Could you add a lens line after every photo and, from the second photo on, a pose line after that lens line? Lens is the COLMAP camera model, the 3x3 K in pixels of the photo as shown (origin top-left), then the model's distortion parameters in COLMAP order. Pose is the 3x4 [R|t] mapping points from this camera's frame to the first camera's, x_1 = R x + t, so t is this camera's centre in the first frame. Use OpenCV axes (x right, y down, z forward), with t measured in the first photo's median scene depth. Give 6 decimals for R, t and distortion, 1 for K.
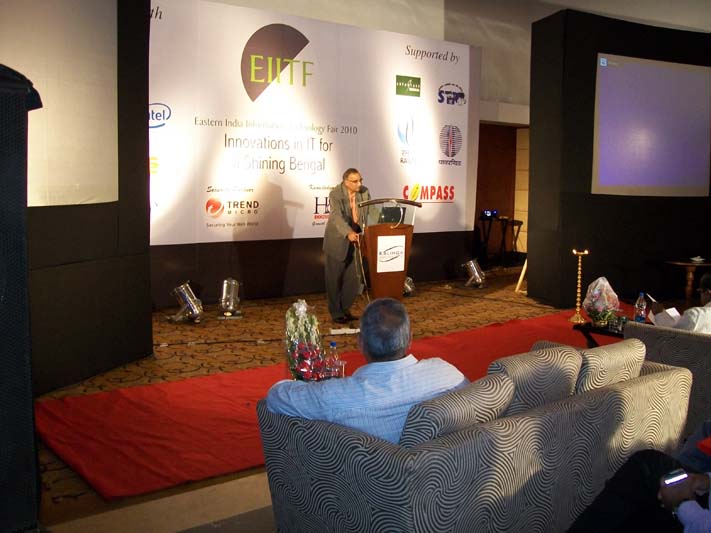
lens RADIAL K [[768.8, 0, 365.2], [0, 768.8, 265.4], [0, 0, 1]] dist [-0.169206, 0.129529]
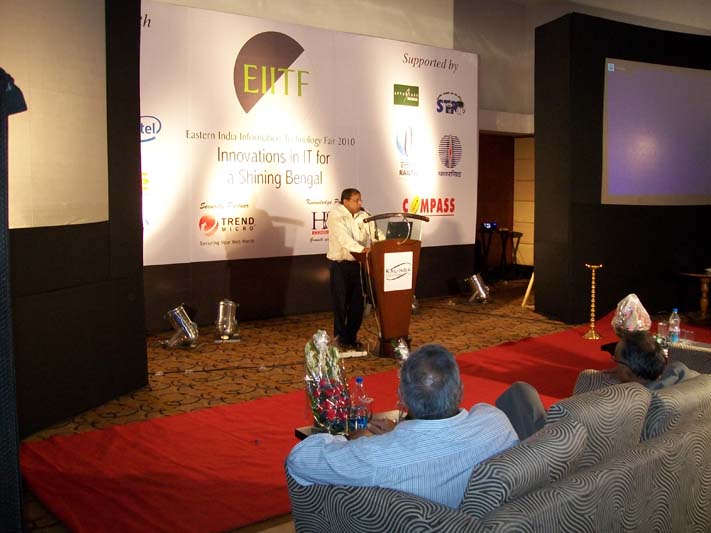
lens RADIAL K [[768.8, 0, 365.2], [0, 768.8, 265.4], [0, 0, 1]] dist [-0.169206, 0.129529]
pose [[0.999671, -0.017132, 0.019086, -0.019948], [0.017441, 0.999718, -0.016125, -0.006254], [-0.018804, 0.016452, 0.999688, 0.044840]]
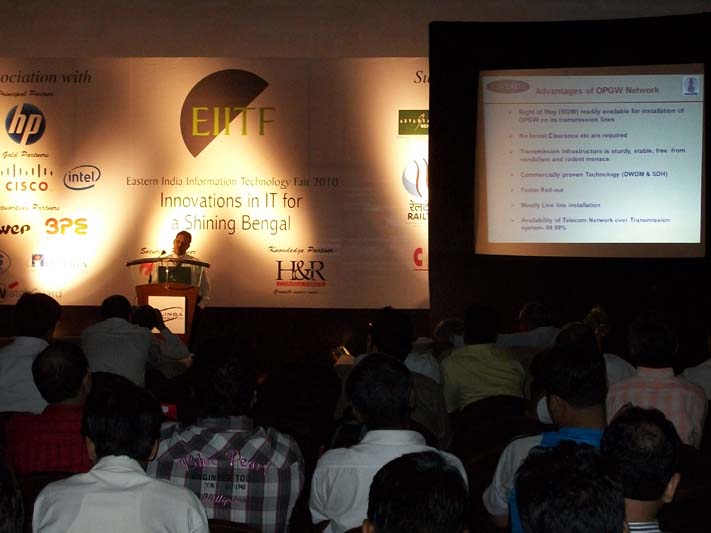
lens RADIAL K [[1432.0, 0, 355.5], [0, 1432.0, 266.5], [0, 0, 1]] dist [-0.051493, -0.011494]
pose [[0.738593, 0.003471, -0.674142, 1.141864], [-0.072310, 0.994626, -0.074102, 0.032510], [0.670262, 0.103479, 0.734875, -0.137660]]
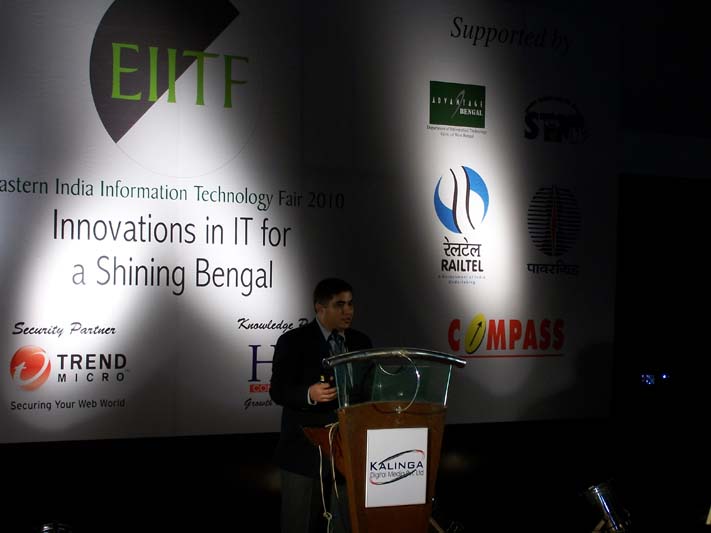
lens RADIAL K [[1781.9, 0, 355.5], [0, 1781.9, 266.5], [0, 0, 1]] dist [-0.004499, -0.230187]
pose [[0.999216, -0.004073, -0.039384, 0.041603], [-0.001130, 0.991356, -0.131192, 0.004834], [0.039577, 0.131134, 0.990574, -0.069354]]
